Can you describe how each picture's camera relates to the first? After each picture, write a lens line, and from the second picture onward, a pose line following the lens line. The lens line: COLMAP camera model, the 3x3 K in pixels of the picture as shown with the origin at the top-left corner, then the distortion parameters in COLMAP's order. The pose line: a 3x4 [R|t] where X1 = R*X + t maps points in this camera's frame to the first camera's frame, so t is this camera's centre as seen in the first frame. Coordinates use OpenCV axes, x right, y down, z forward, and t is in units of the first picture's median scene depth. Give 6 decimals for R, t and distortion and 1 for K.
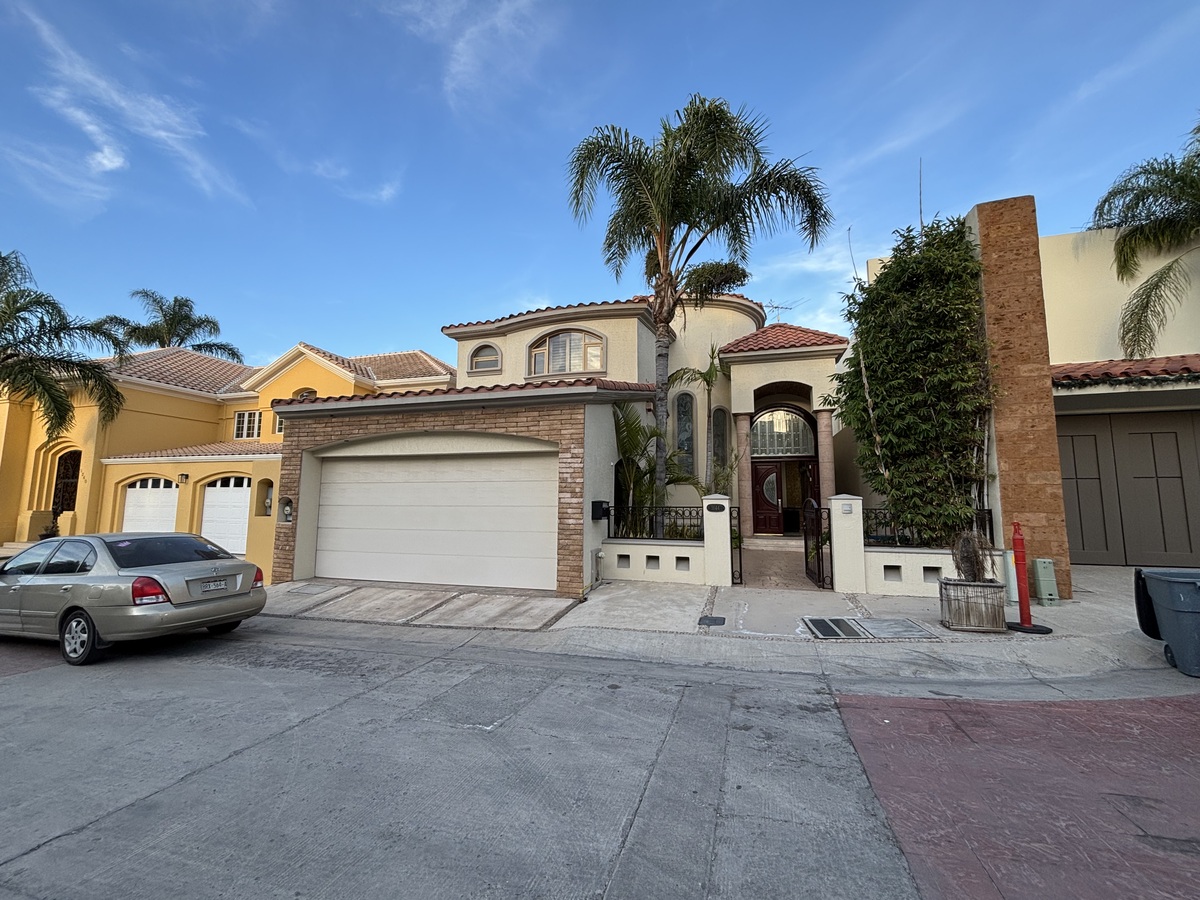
lens RADIAL K [[483.9, 0, 596.0], [0, 483.9, 450.3], [0, 0, 1]] dist [-0.002996, 0.001087]
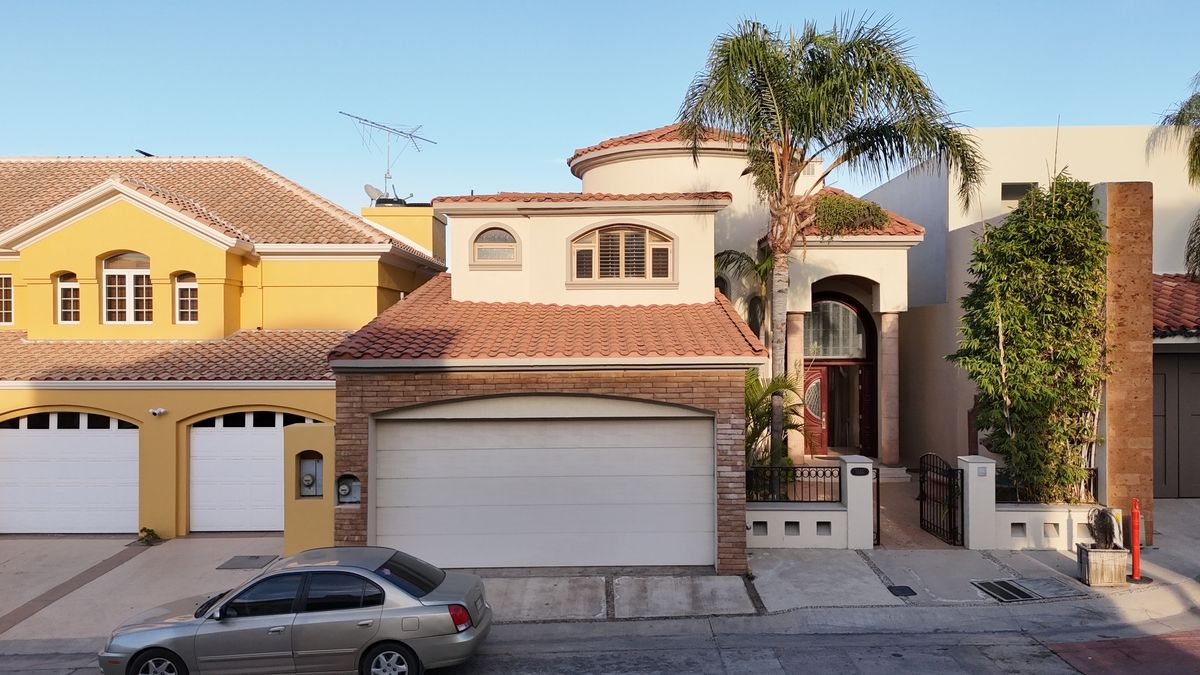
lens RADIAL K [[877.4, 0, 598.7], [0, 877.4, 340.7], [0, 0, 1]] dist [0.042252, -0.013434]
pose [[0.957459, -0.010156, 0.288392, -0.812197], [-0.021740, 0.994002, 0.107181, -0.341679], [-0.287750, -0.108891, 0.951495, -0.546718]]
